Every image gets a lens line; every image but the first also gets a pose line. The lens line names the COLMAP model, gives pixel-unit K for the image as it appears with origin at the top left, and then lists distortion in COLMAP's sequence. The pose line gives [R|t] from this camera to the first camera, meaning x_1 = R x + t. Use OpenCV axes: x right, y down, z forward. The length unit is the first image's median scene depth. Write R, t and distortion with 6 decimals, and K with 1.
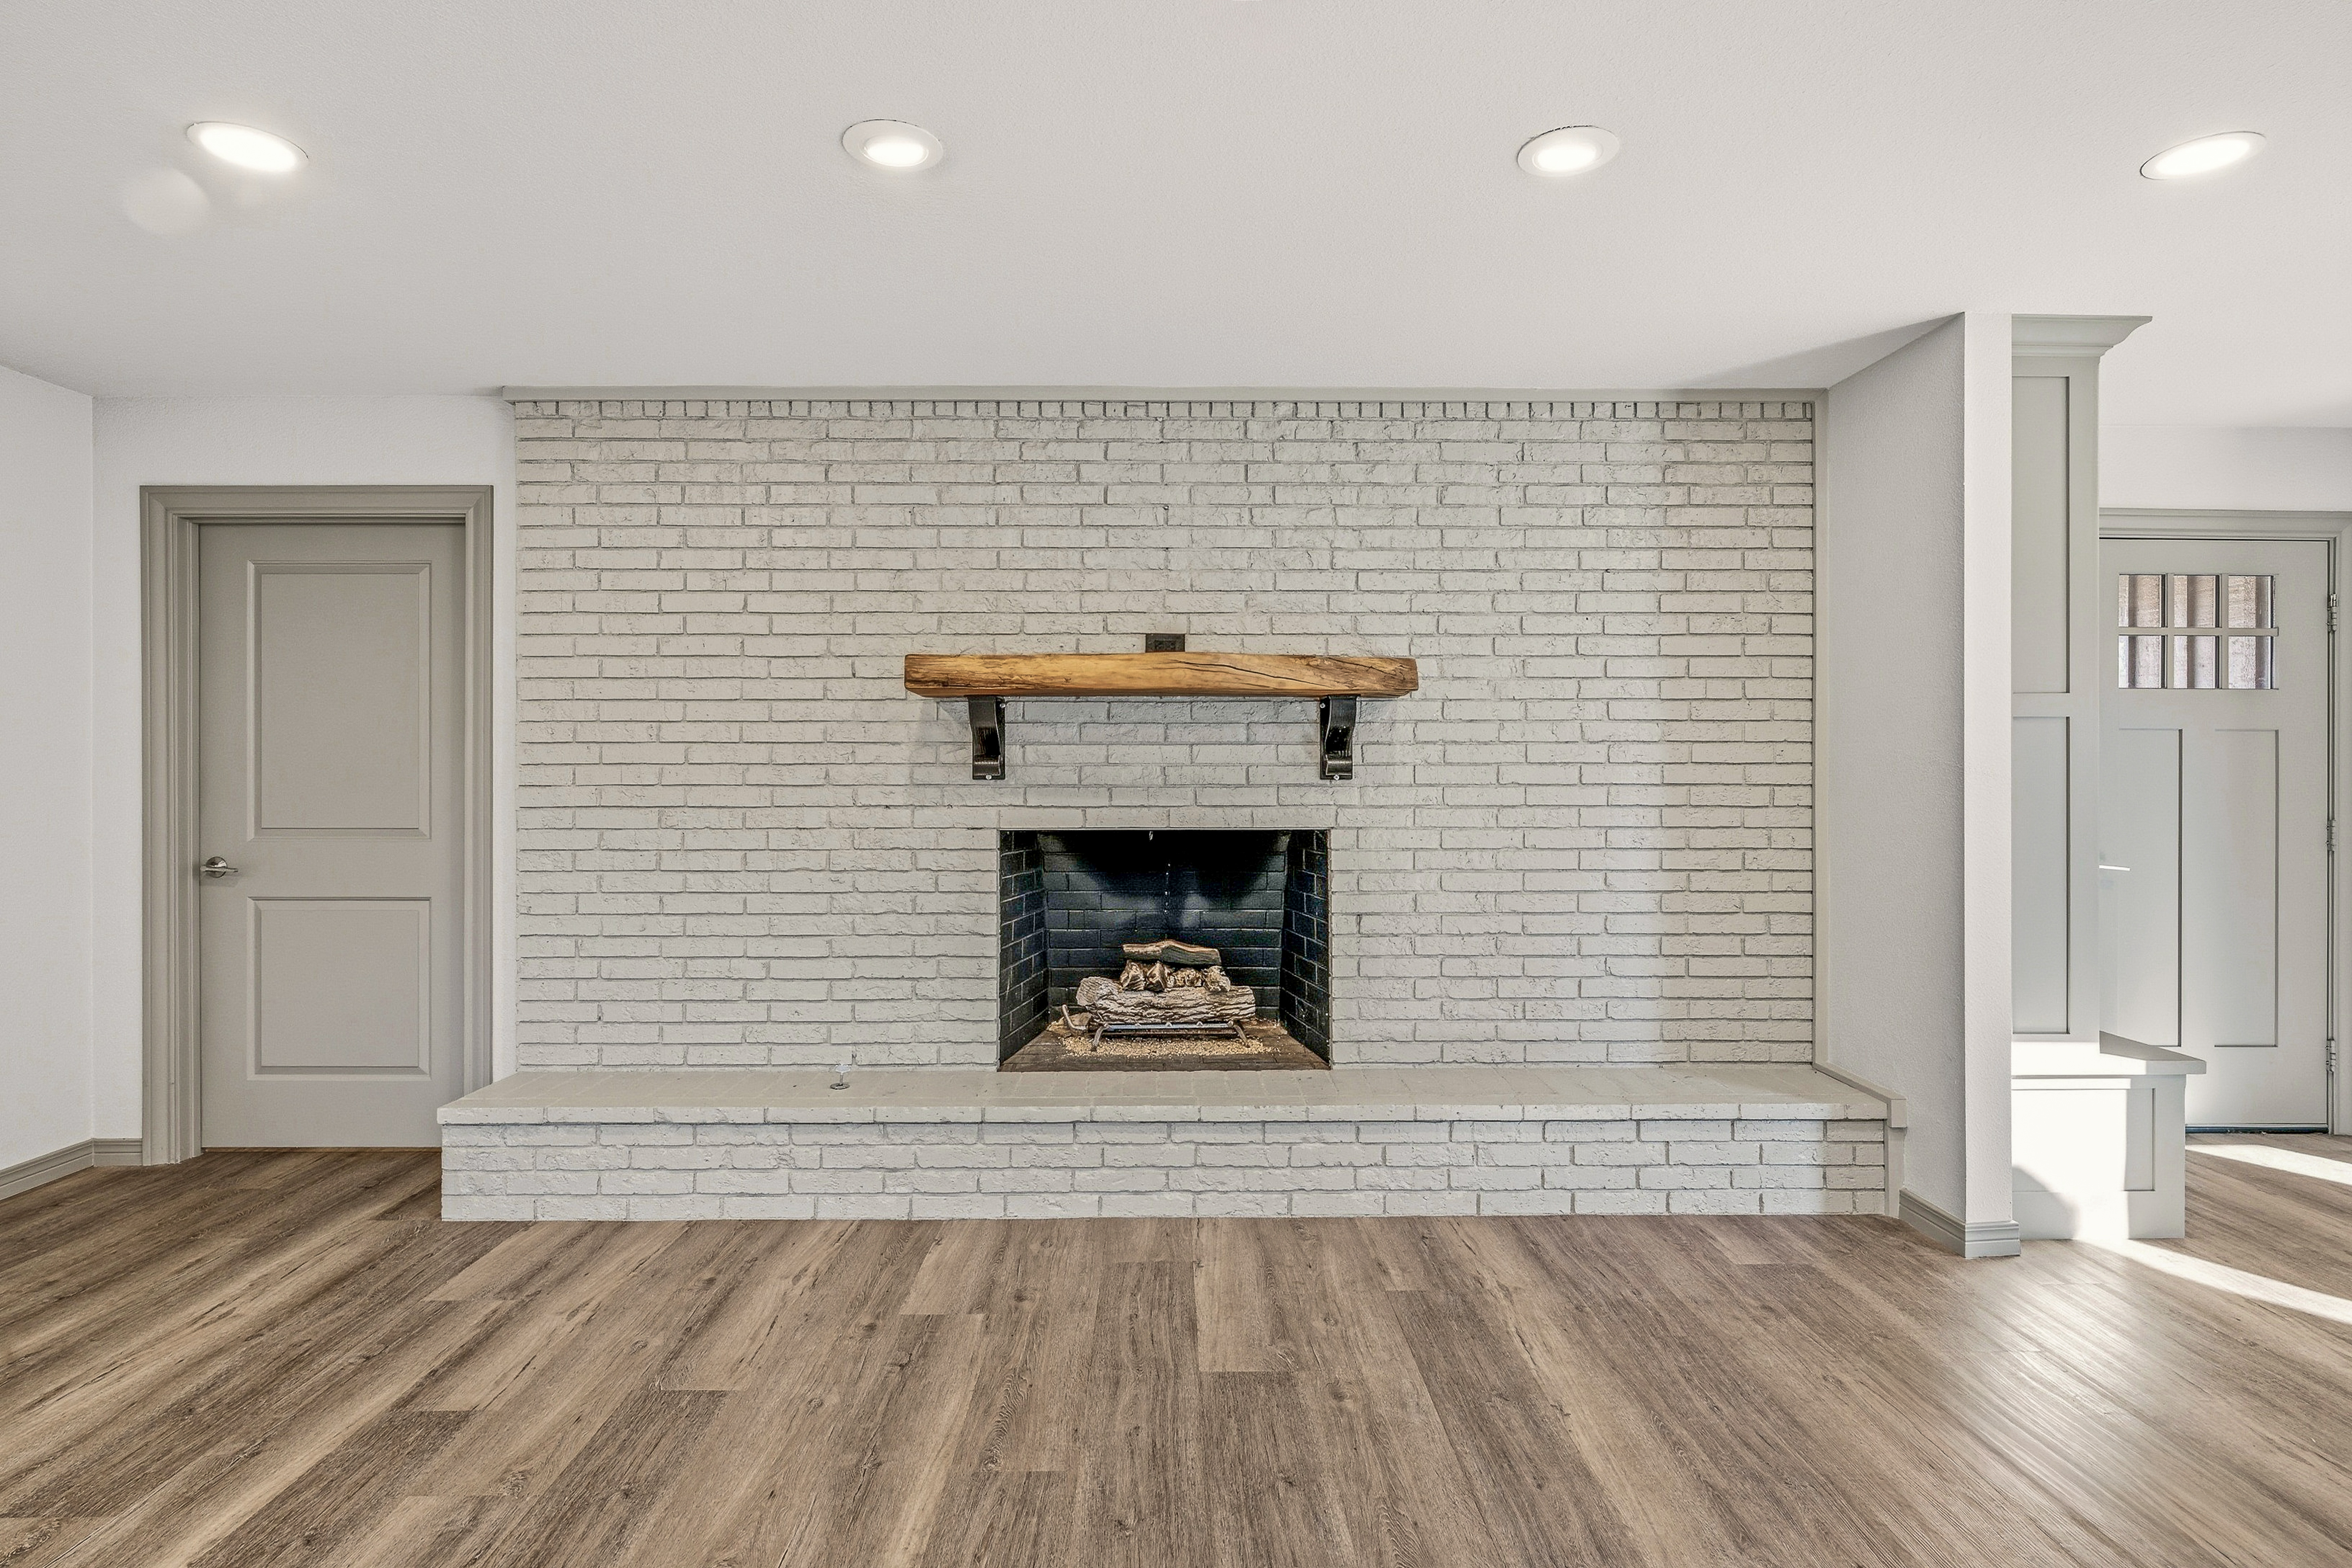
lens RADIAL K [[1209.0, 0, 1178.1], [0, 1209.0, 766.8], [0, 0, 1]] dist [-0.001466, -0.001035]
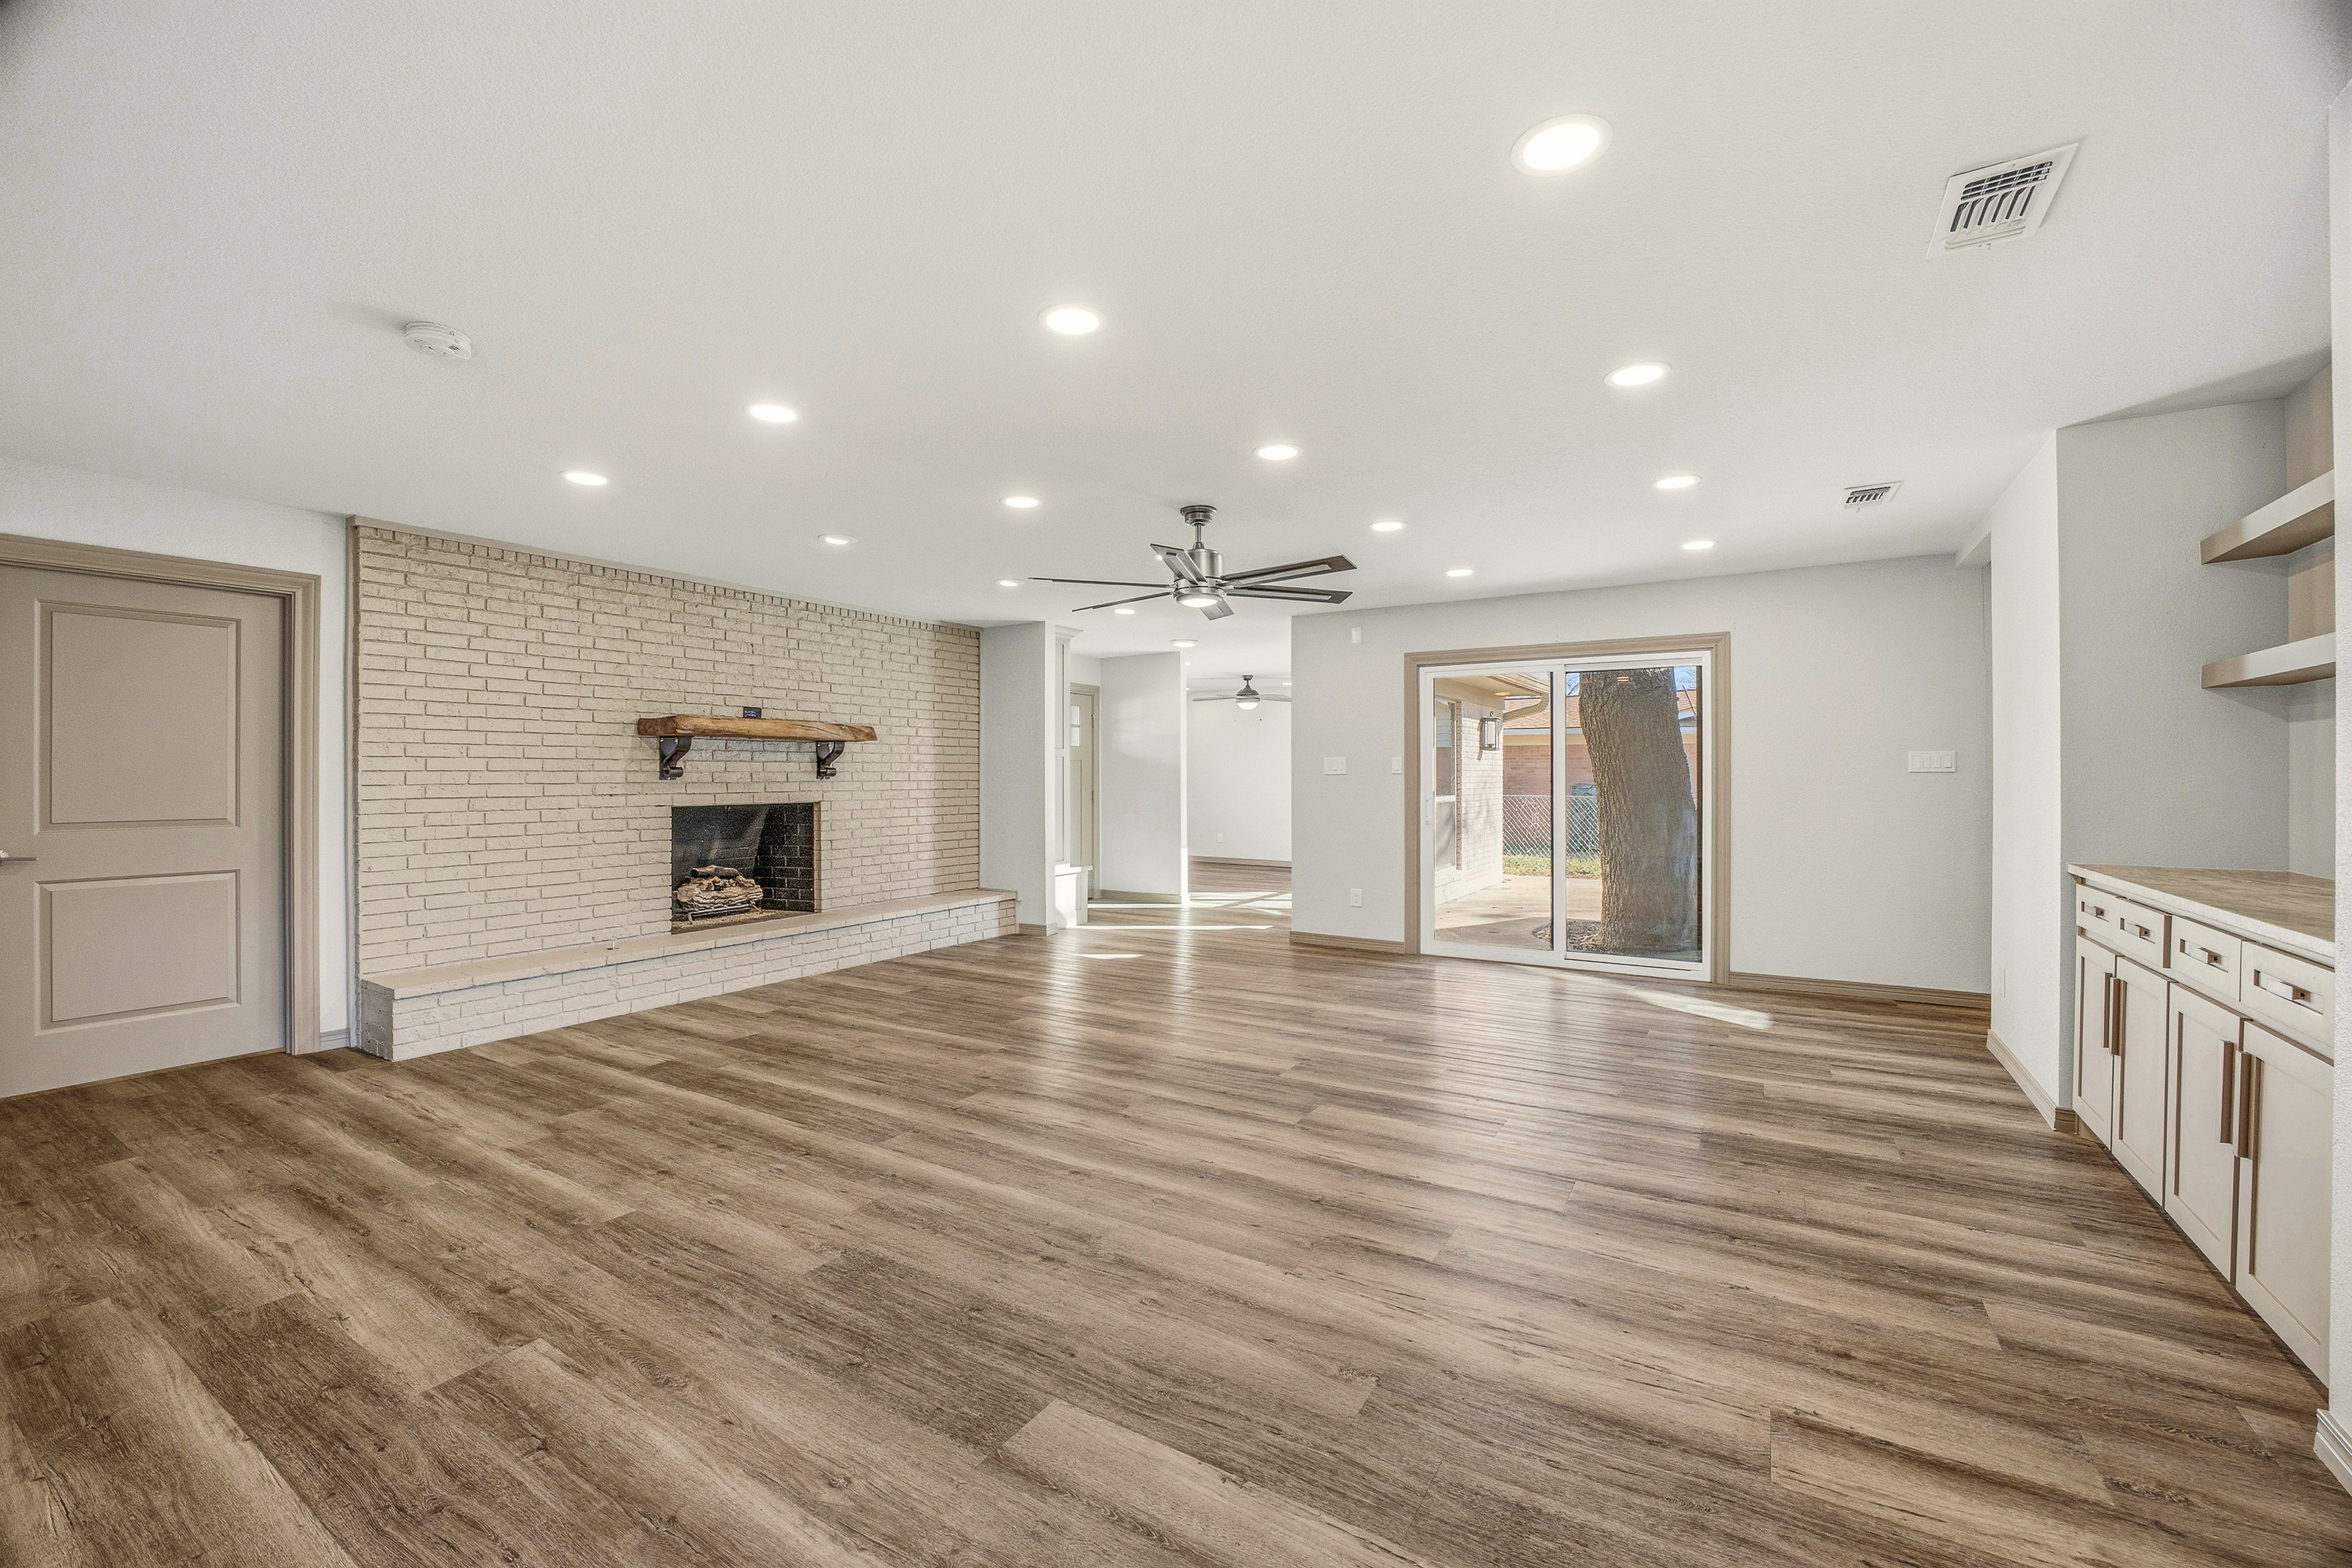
lens RADIAL K [[957.5, 0, 1174.4], [0, 957.5, 770.1], [0, 0, 1]] dist [-0.020529, -0.000167]
pose [[0.539573, 0.003536, 0.841931, -0.975599], [0.000227, 0.999991, -0.004345, 0.002426], [-0.841939, 0.002535, 0.539567, -0.459104]]
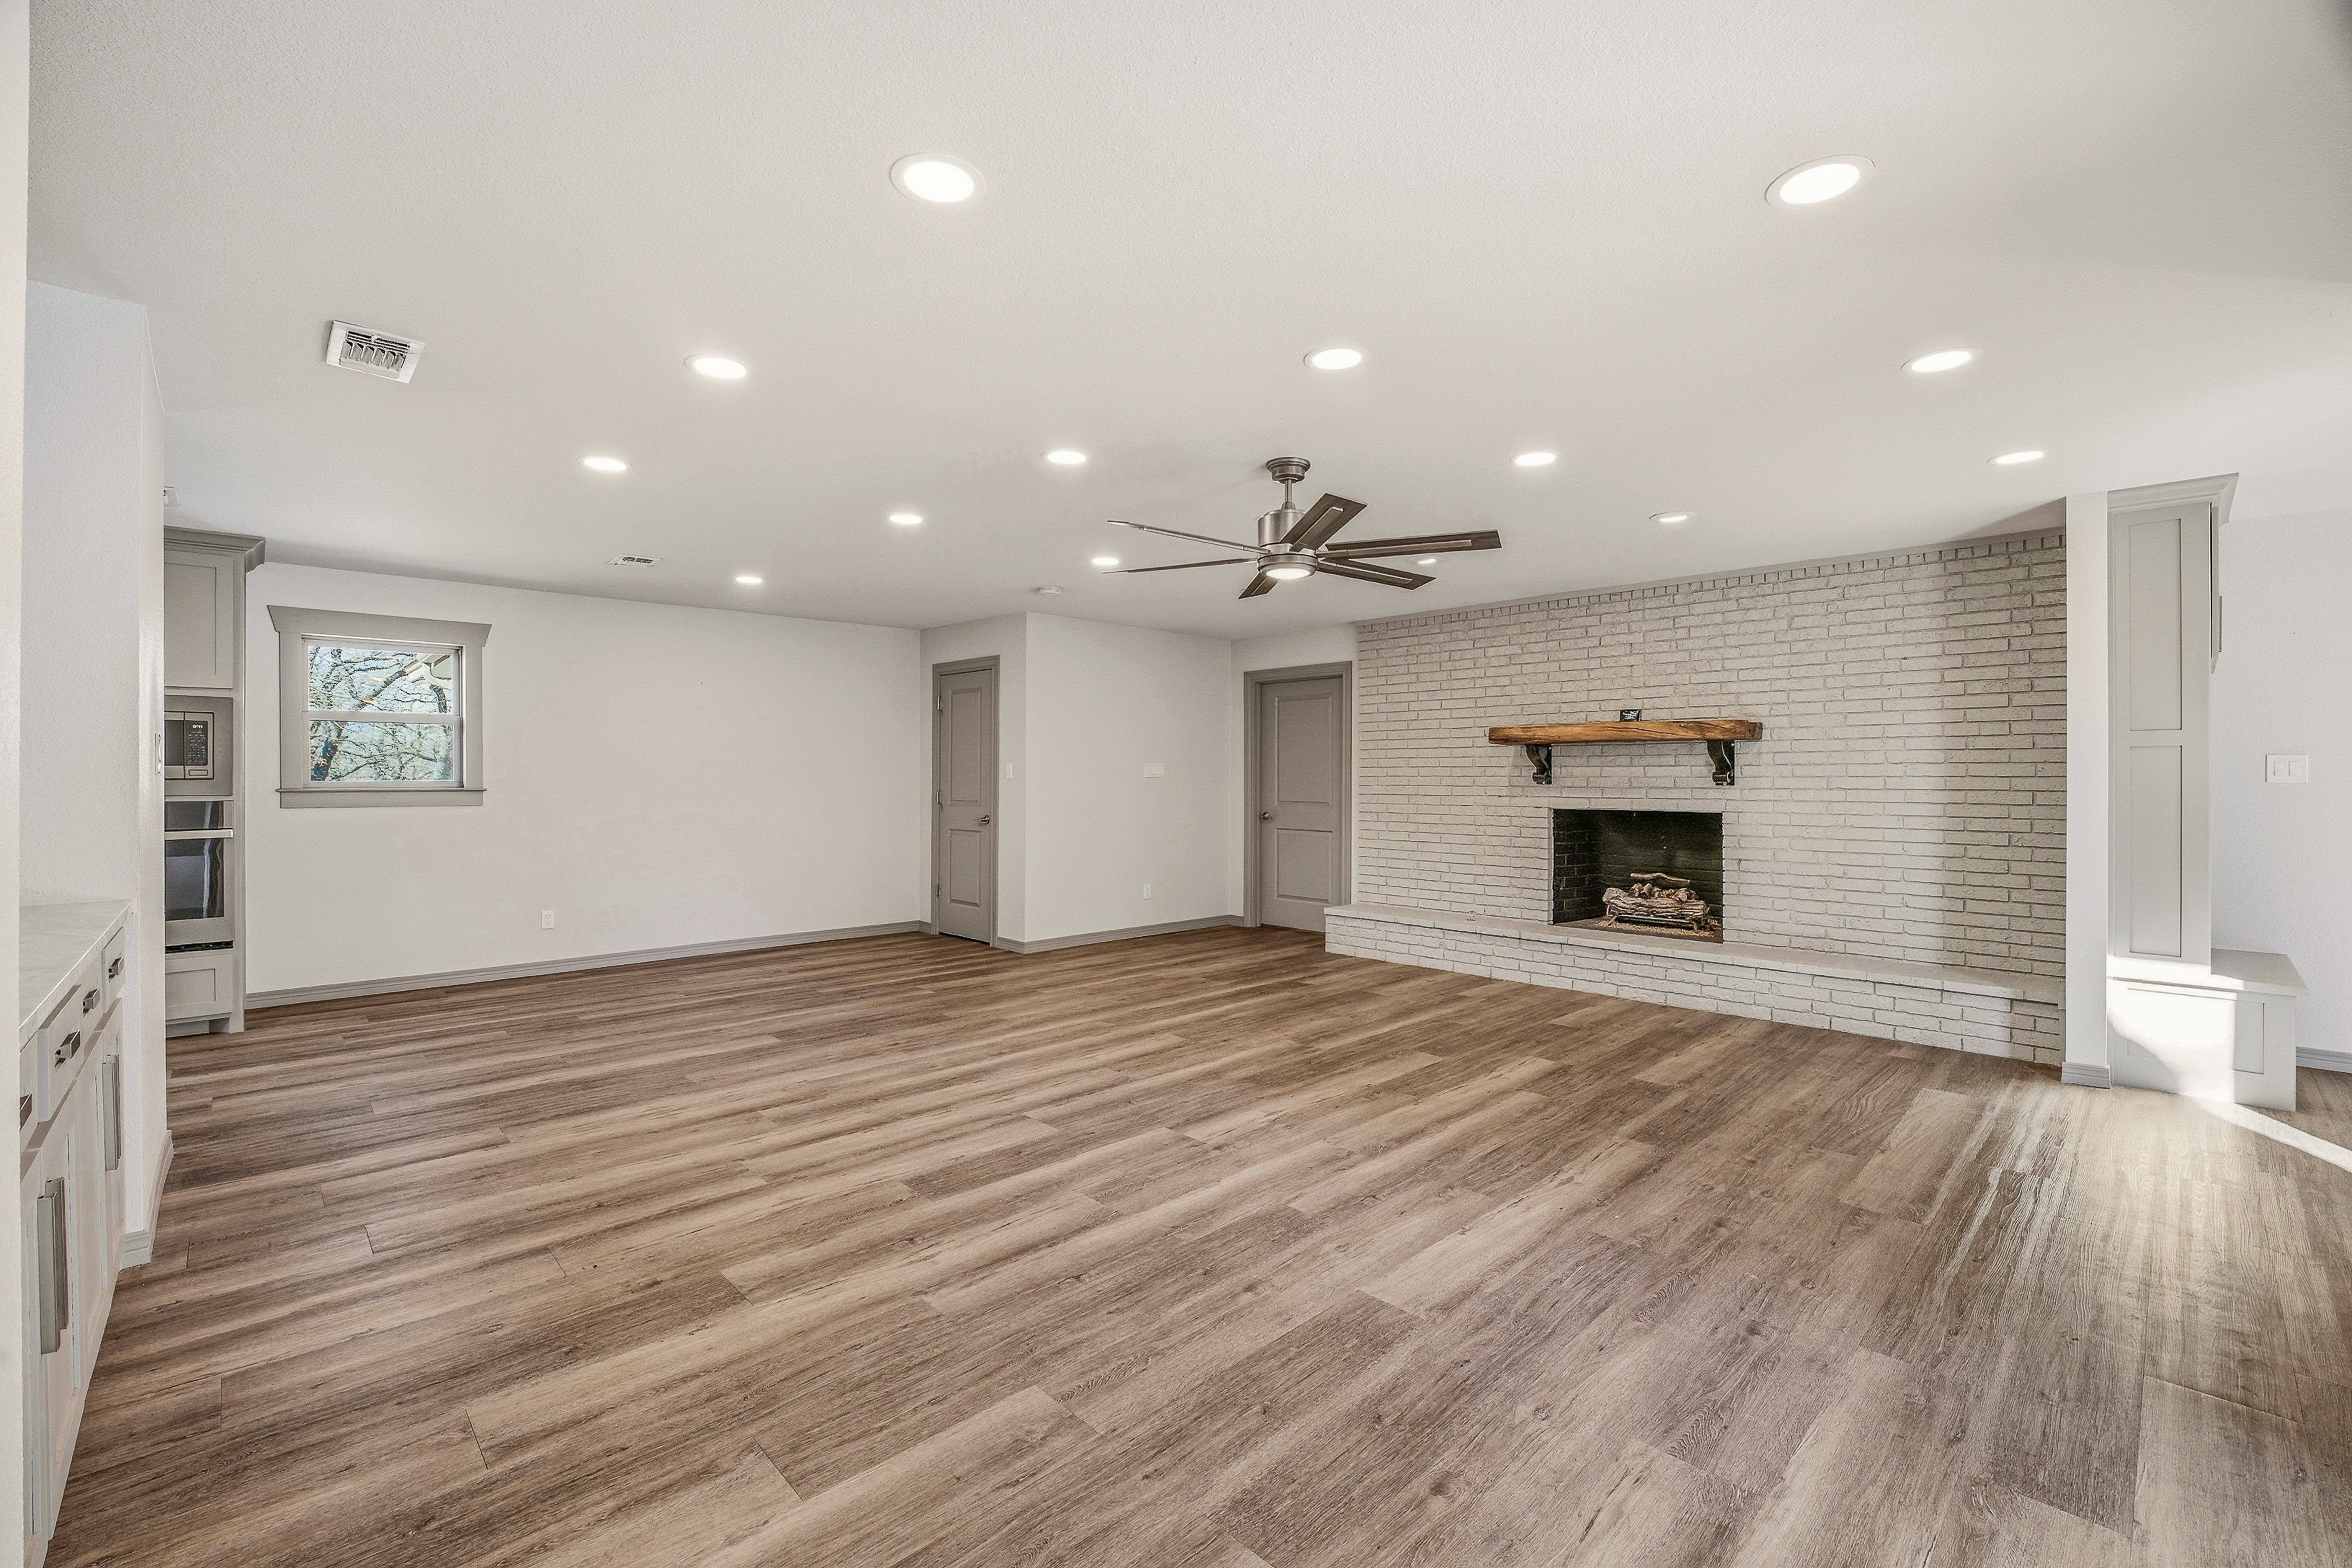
lens RADIAL K [[991.1, 0, 1175.2], [0, 991.1, 770.1], [0, 0, 1]] dist [-0.024097, 0.000531]
pose [[0.684788, -0.003303, -0.728734, 0.645838], [-0.003227, 0.999966, -0.007566, 0.001831], [0.728735, 0.007533, 0.684755, -0.623776]]
